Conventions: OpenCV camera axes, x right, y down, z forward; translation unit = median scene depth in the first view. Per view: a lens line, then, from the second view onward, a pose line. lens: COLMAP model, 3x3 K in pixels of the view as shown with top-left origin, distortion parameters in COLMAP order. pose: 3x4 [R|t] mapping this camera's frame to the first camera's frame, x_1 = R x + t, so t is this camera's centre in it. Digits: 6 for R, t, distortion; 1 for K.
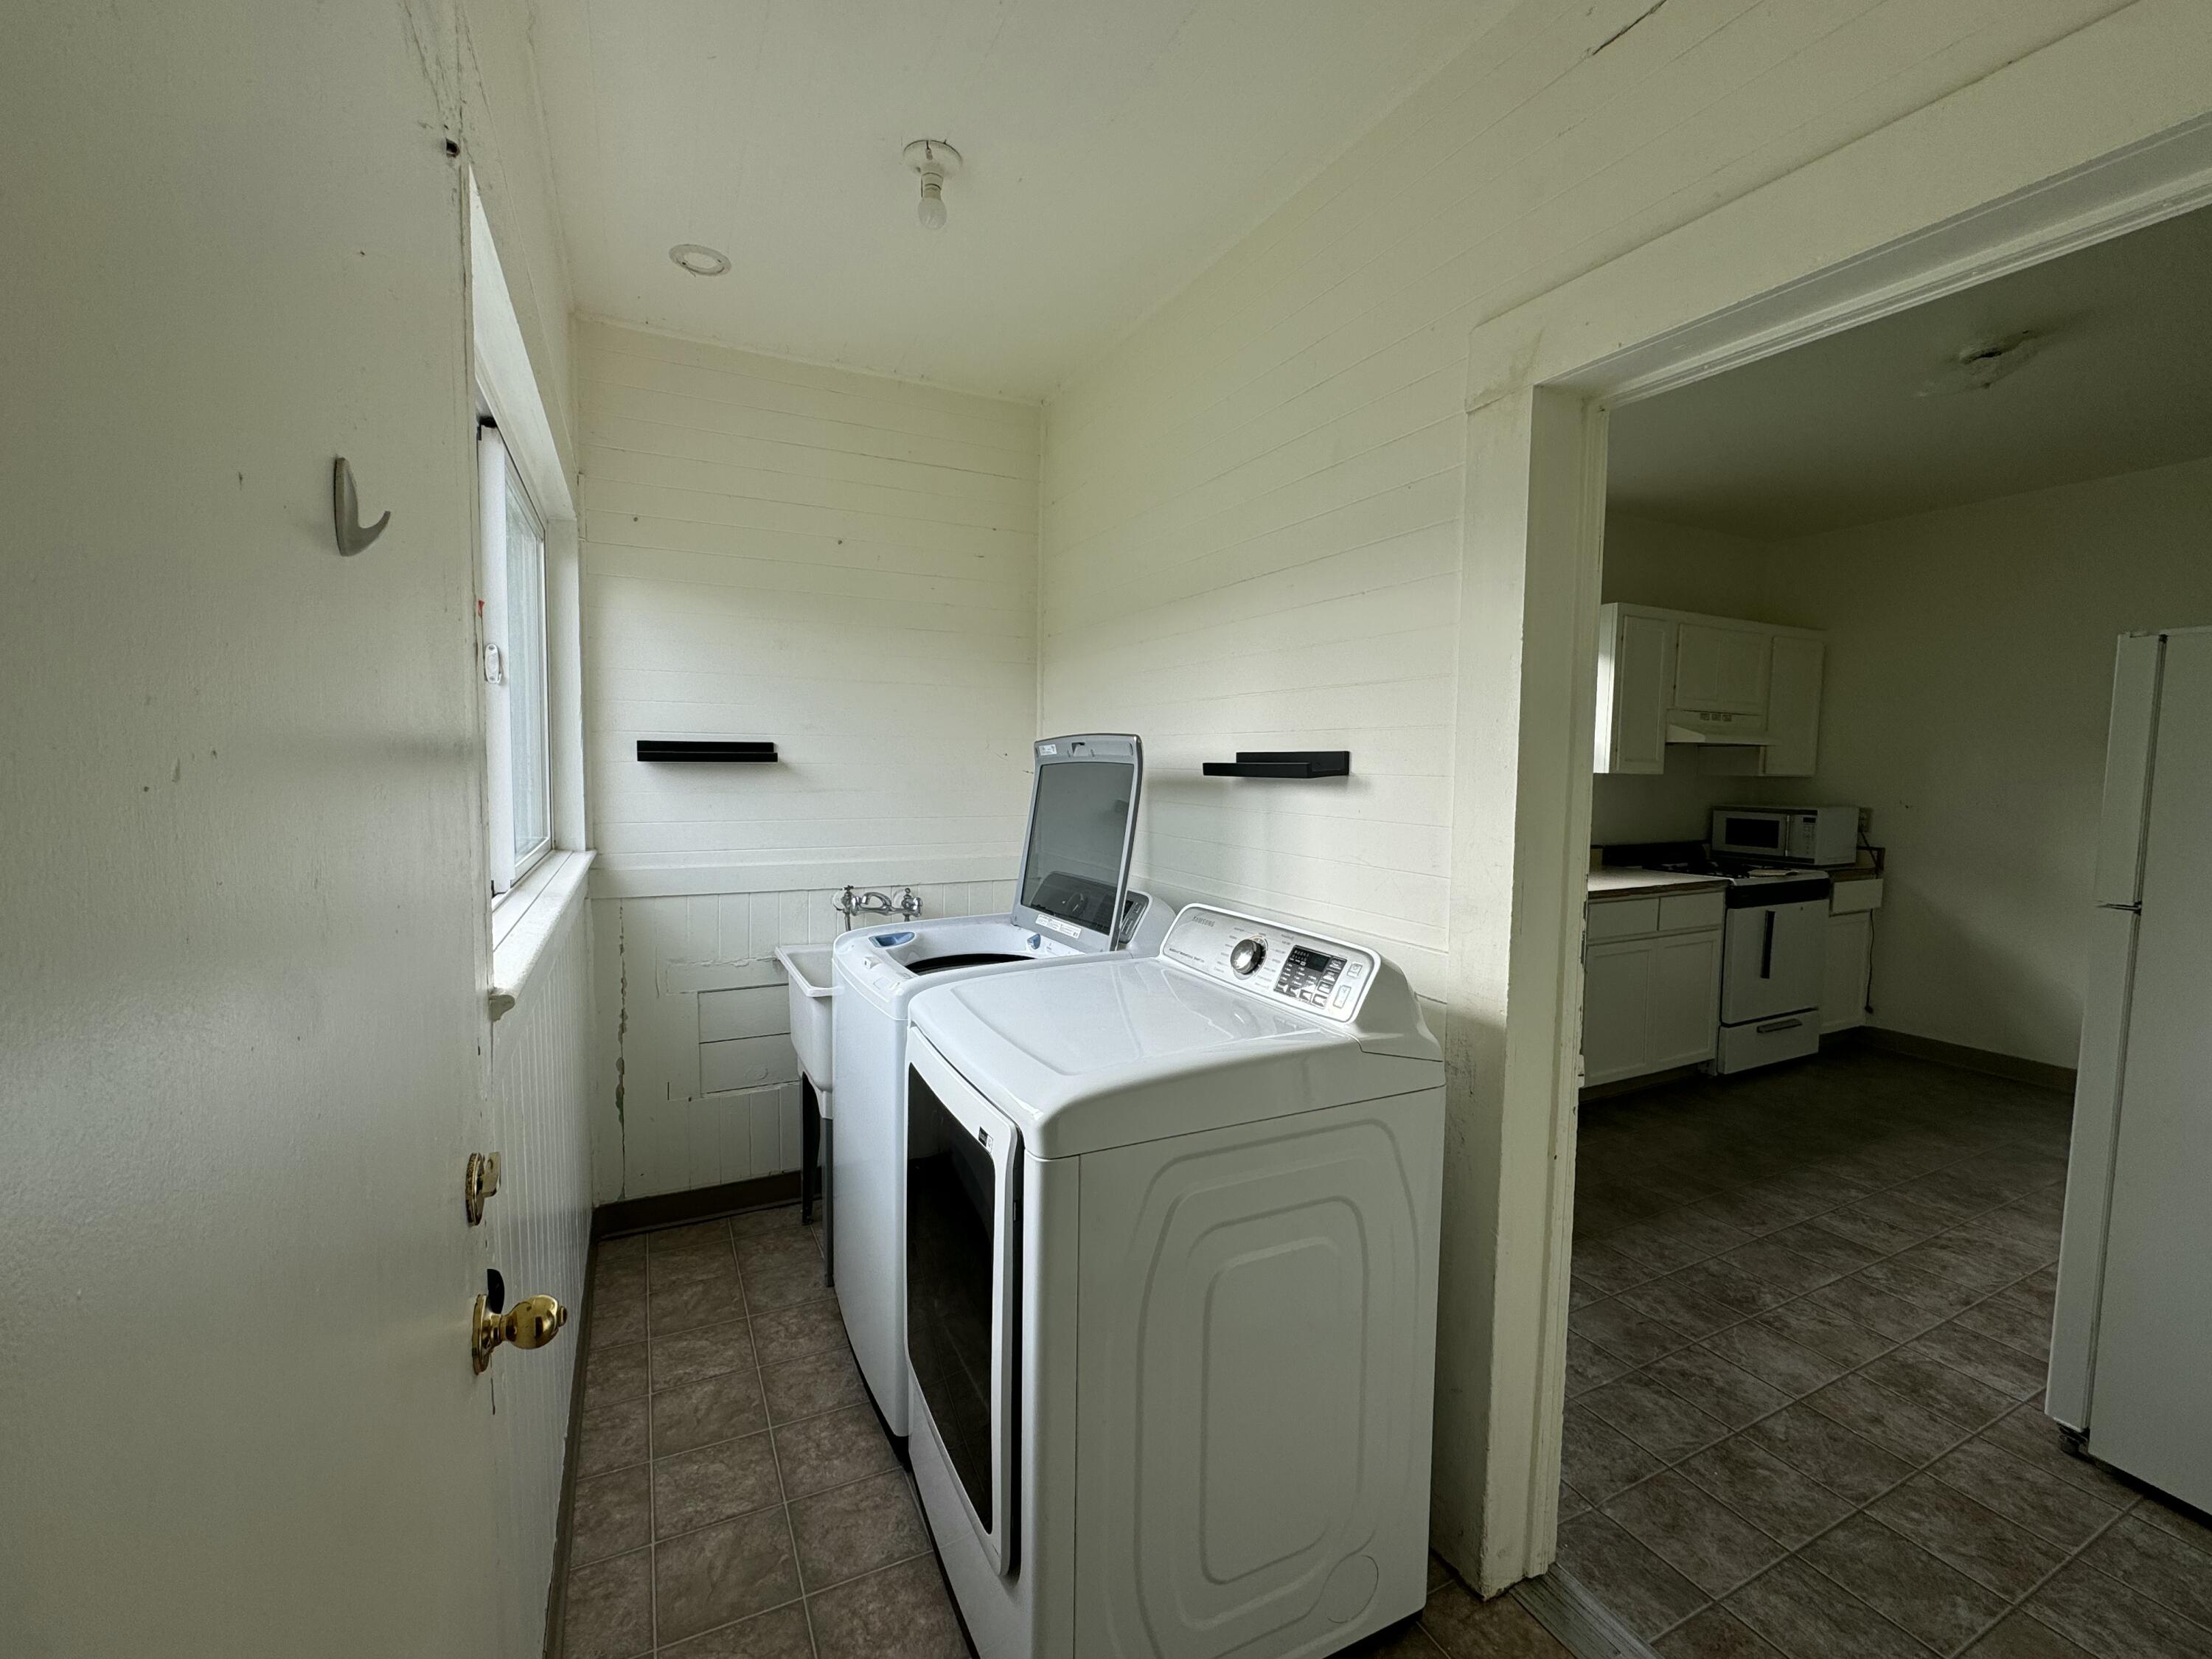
lens RADIAL K [[933.6, 0, 1106.0], [0, 933.6, 829.5], [0, 0, 1]] dist [-0.002412, -0.000482]
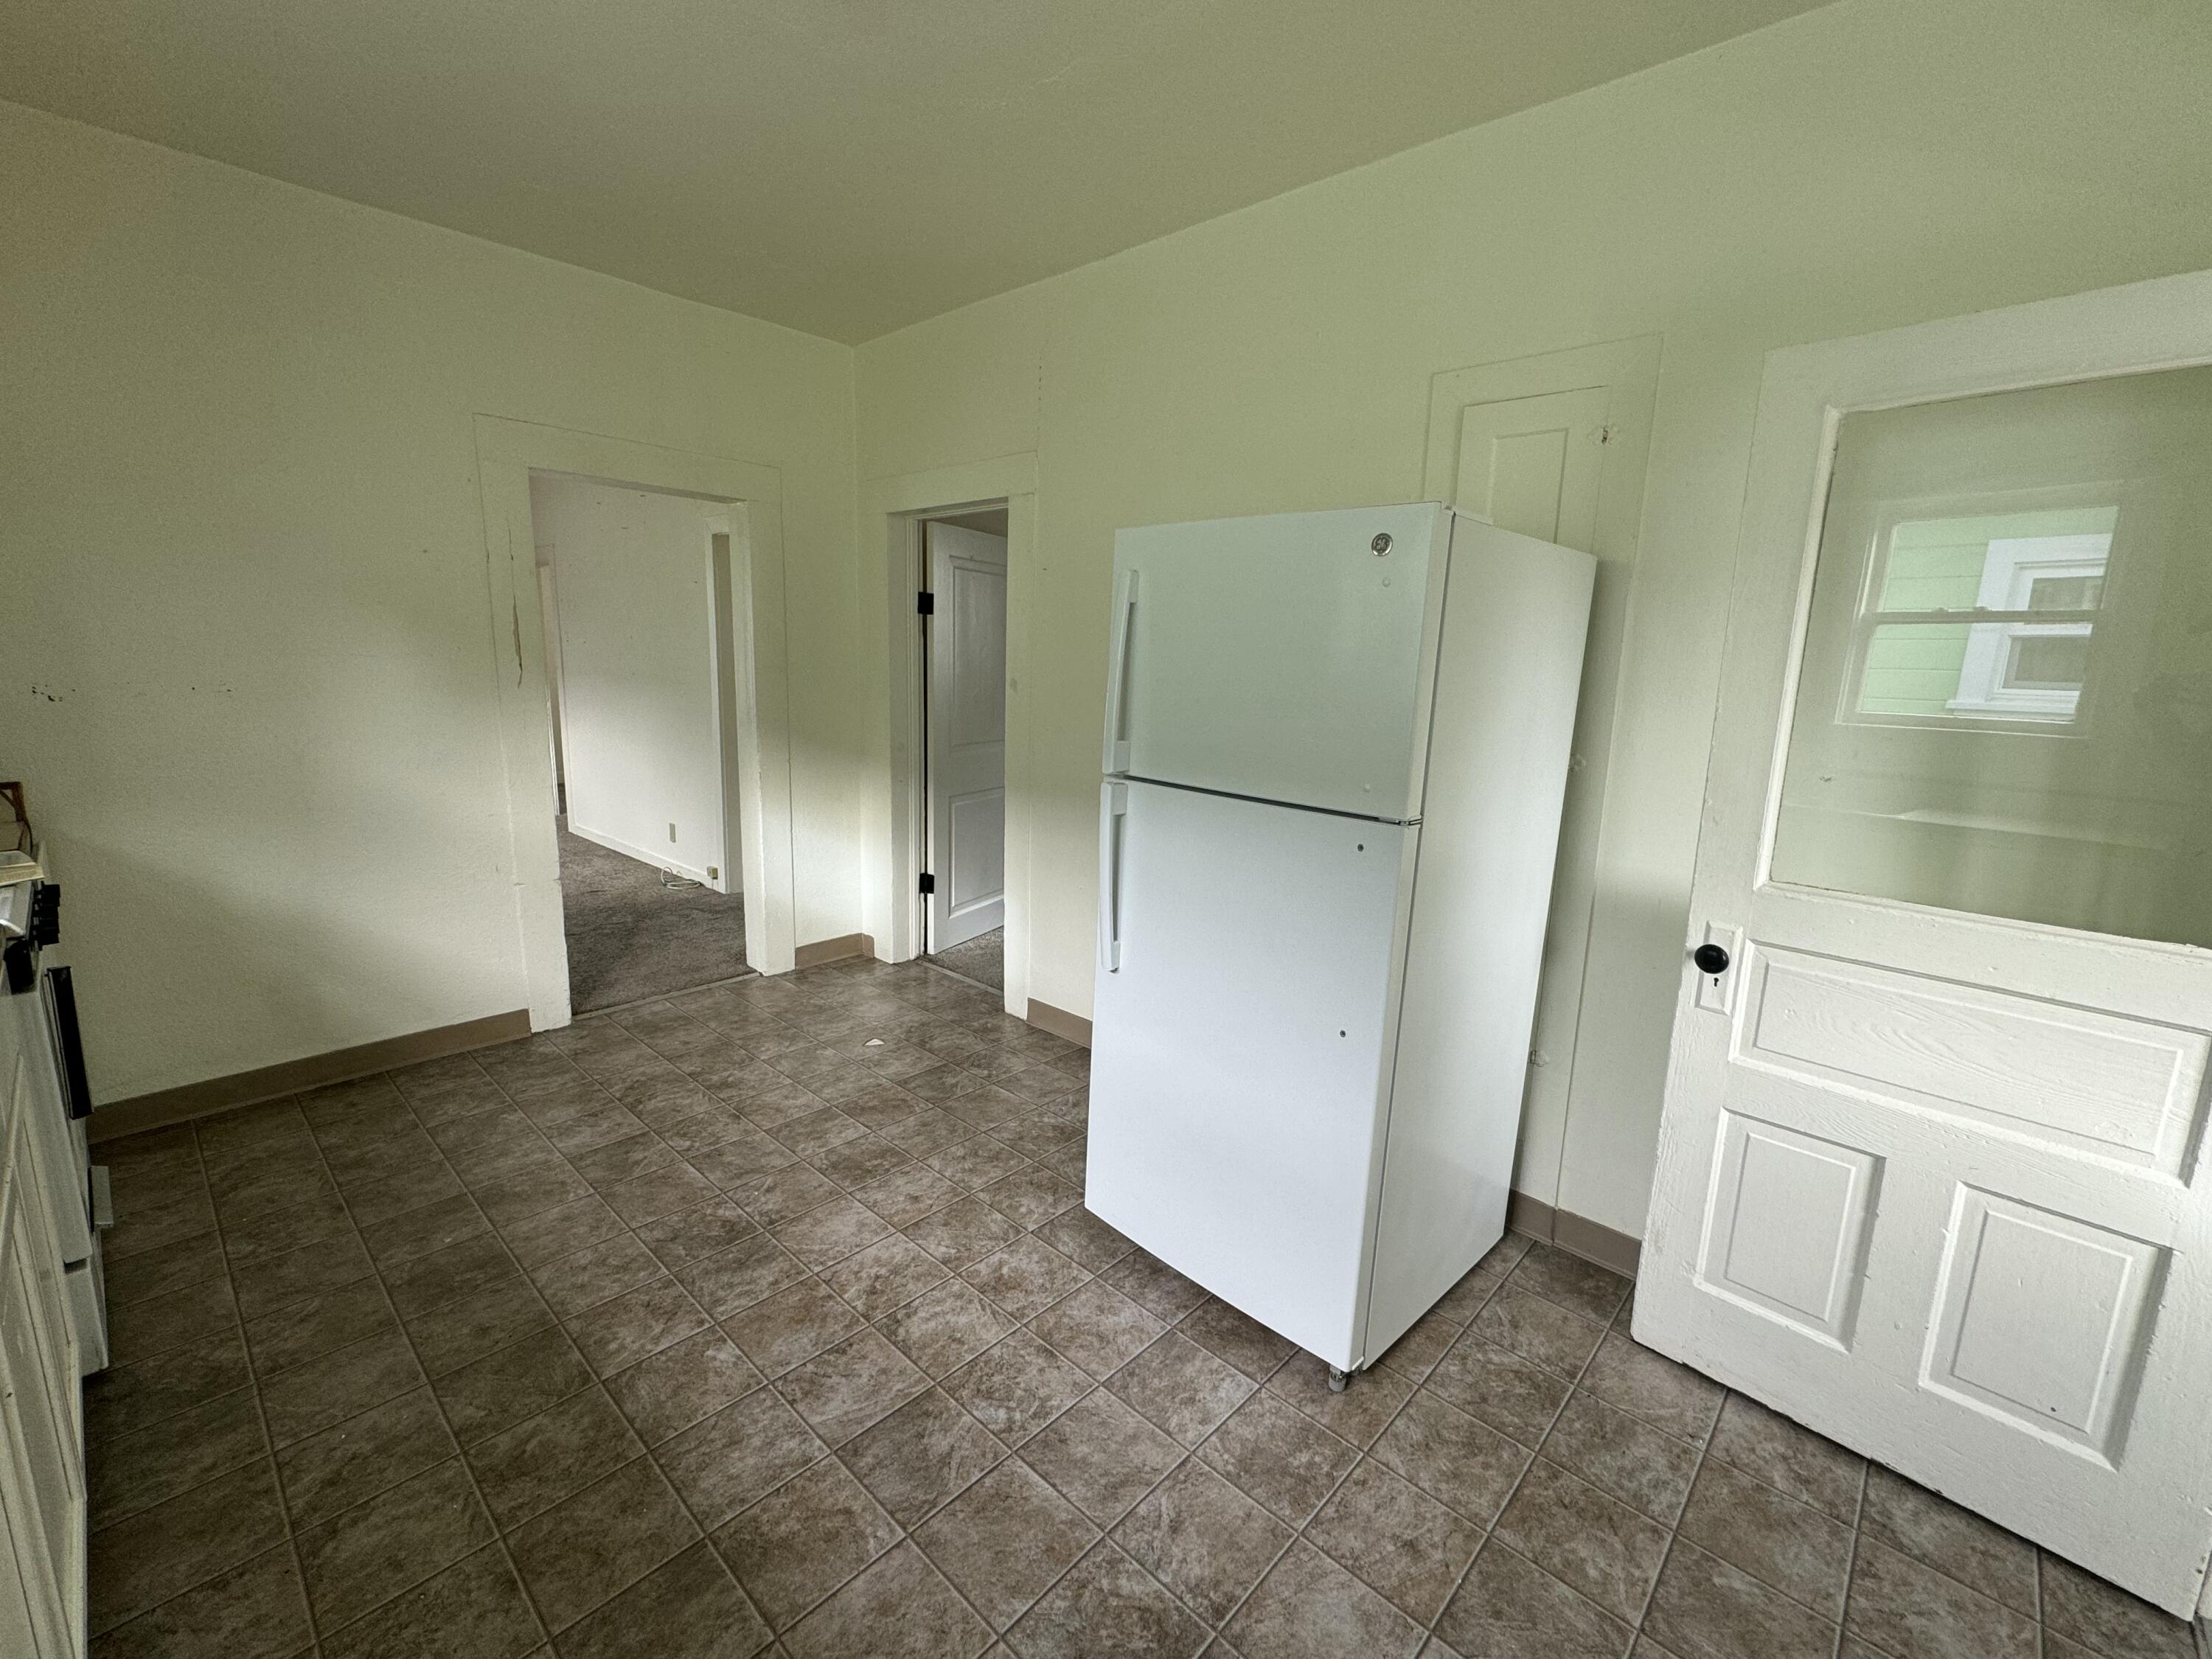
lens RADIAL K [[933.6, 0, 1106.0], [0, 933.6, 829.5], [0, 0, 1]] dist [-0.002412, -0.000482]
pose [[-0.357892, -0.188825, 0.914472, 0.232688], [0.034247, 0.976027, 0.214938, -0.071506], [-0.933135, 0.108243, -0.342845, 0.990557]]
